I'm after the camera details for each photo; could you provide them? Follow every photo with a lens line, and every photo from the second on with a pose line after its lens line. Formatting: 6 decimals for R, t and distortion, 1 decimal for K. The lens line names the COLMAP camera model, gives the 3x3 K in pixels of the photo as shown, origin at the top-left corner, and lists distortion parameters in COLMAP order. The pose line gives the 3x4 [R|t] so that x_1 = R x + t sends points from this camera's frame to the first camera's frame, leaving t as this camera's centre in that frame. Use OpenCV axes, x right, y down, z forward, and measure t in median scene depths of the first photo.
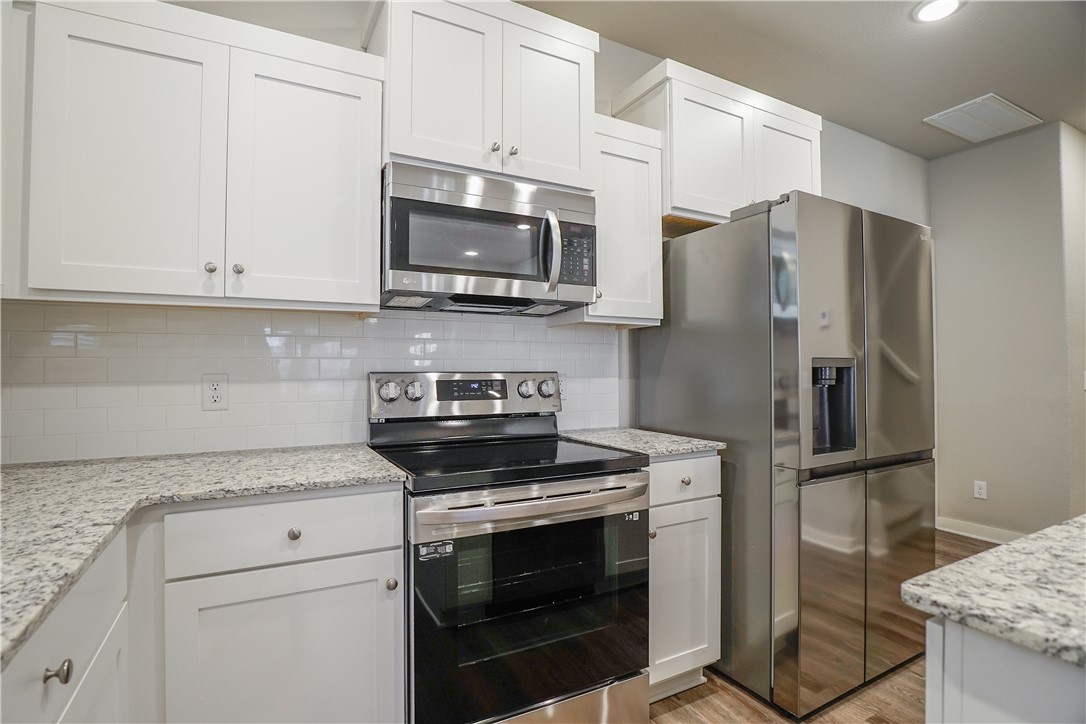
lens RADIAL K [[528.2, 0, 539.3], [0, 528.2, 361.3], [0, 0, 1]] dist [-0.045236, 0.009353]
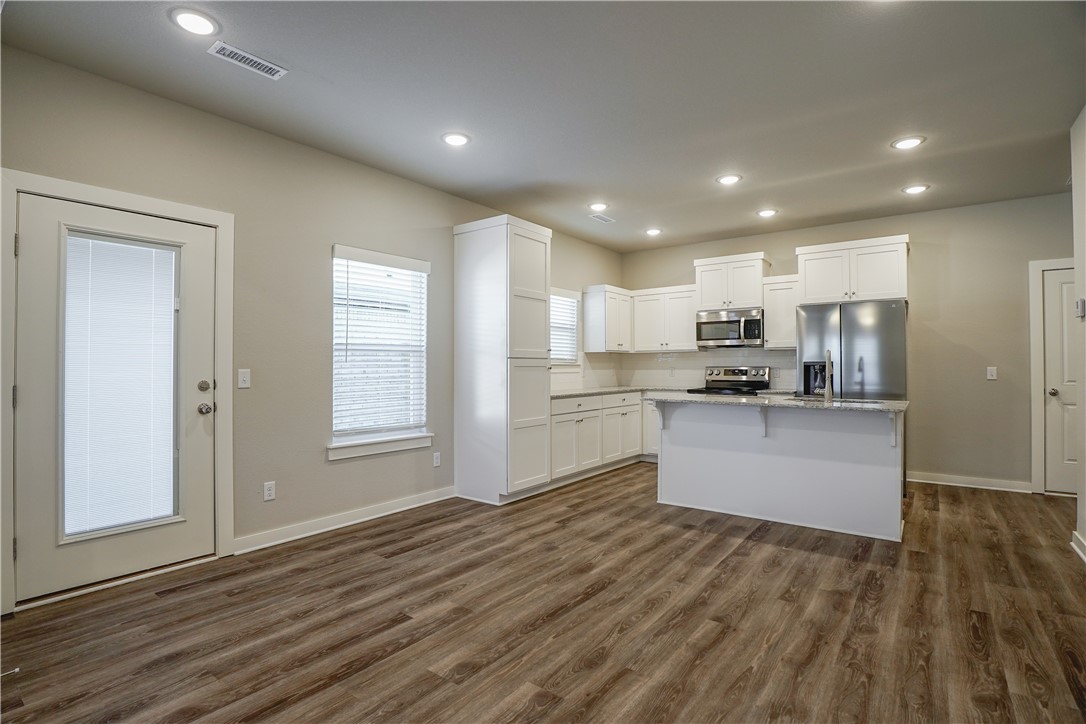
lens RADIAL K [[528.2, 0, 539.3], [0, 528.2, 361.3], [0, 0, 1]] dist [-0.045236, 0.009353]
pose [[0.409354, -0.007007, -0.912349, 2.739200], [0.018870, 0.999822, 0.000788, -0.045313], [0.912180, -0.017539, 0.409414, -1.643114]]
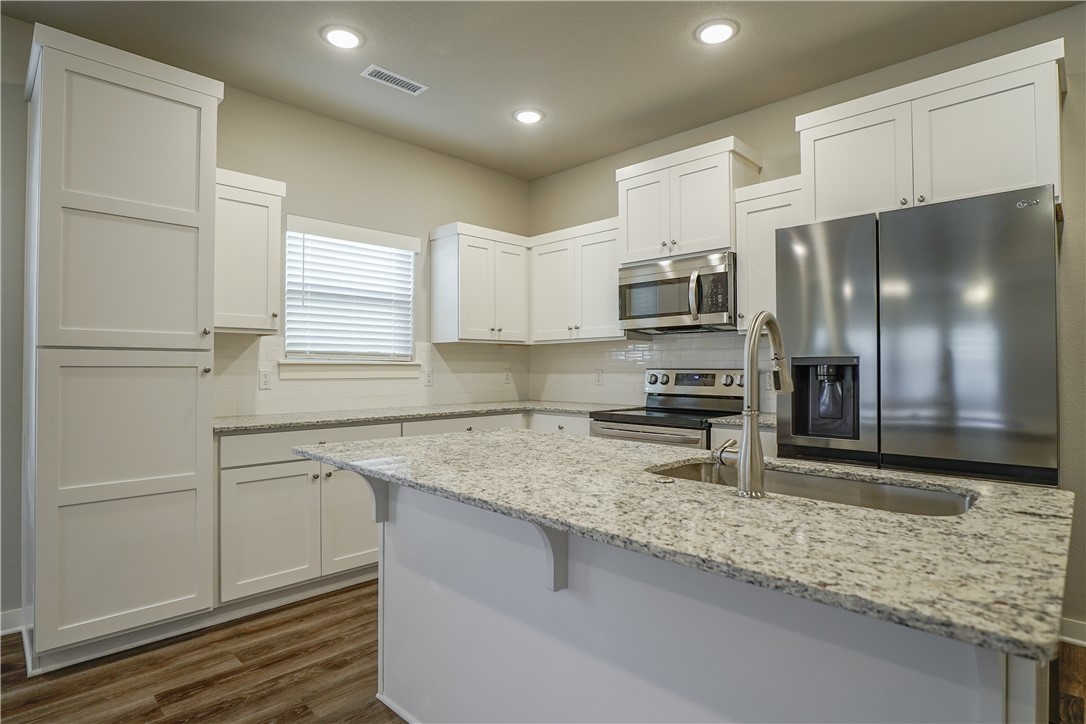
lens RADIAL K [[566.6, 0, 538.5], [0, 566.6, 363.1], [0, 0, 1]] dist [-0.026252, 0.001001]
pose [[0.282503, -0.004896, -0.959254, 1.747164], [0.018622, 0.999827, 0.000381, -0.008664], [0.959086, -0.017971, 0.282545, 0.034277]]
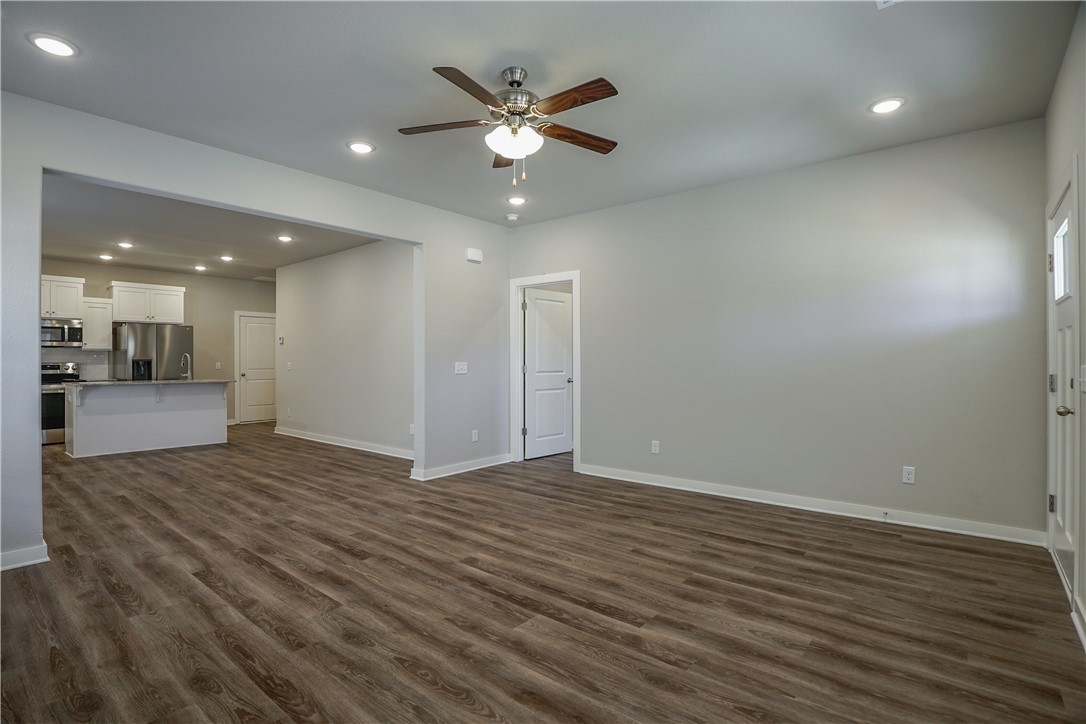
lens RADIAL K [[528.2, 0, 539.3], [0, 528.2, 361.3], [0, 0, 1]] dist [-0.045236, 0.009353]
pose [[0.927605, 0.000451, 0.373562, 2.263794], [-0.007475, 0.999821, 0.017356, -0.103296], [-0.373488, -0.018892, 0.927443, -4.762235]]
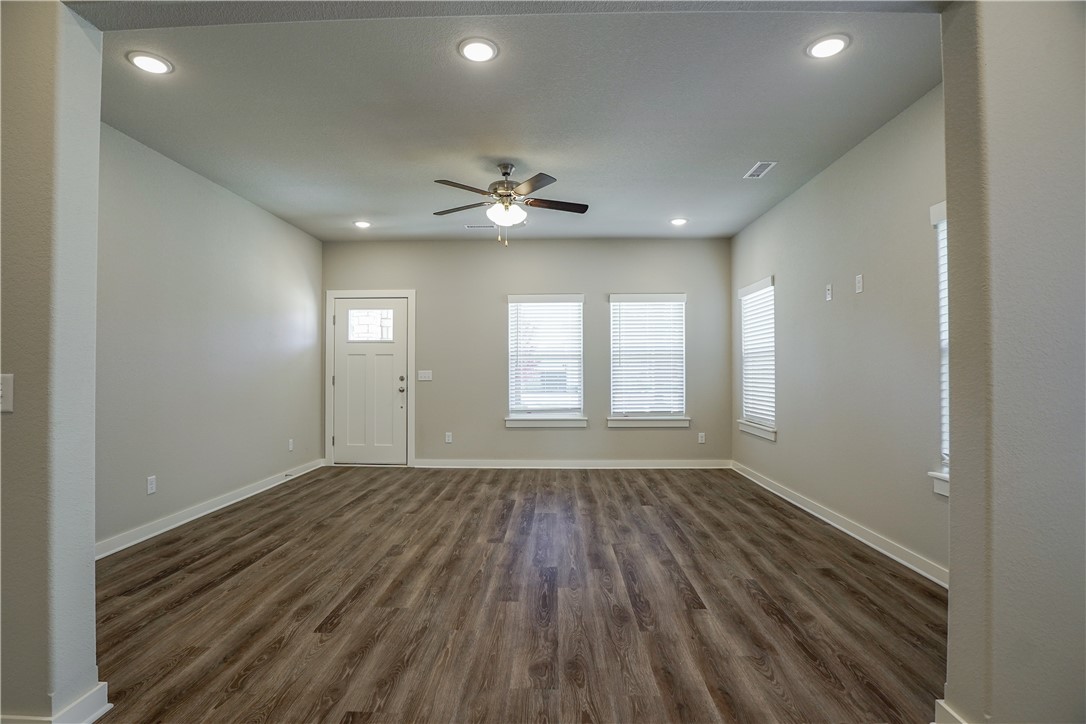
lens RADIAL K [[528.2, 0, 539.3], [0, 528.2, 361.3], [0, 0, 1]] dist [-0.045236, 0.009353]
pose [[-0.865503, 0.008375, 0.500834, 1.468066], [-0.009168, 0.999428, -0.032557, -0.031883], [-0.500821, -0.032770, -0.864931, -1.088641]]
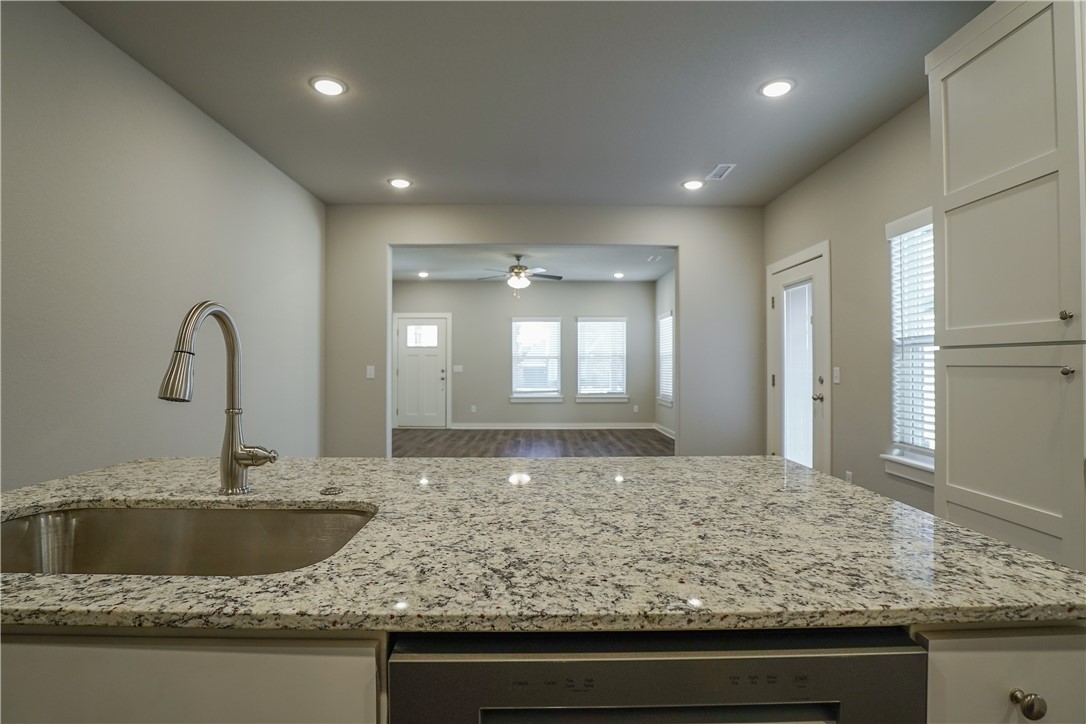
lens RADIAL K [[528.2, 0, 539.3], [0, 528.2, 361.3], [0, 0, 1]] dist [-0.045236, 0.009353]
pose [[-0.882679, 0.003442, 0.469964, 0.478398], [-0.010195, 0.999598, -0.026468, 0.016771], [-0.469866, -0.028154, -0.882289, 0.894521]]
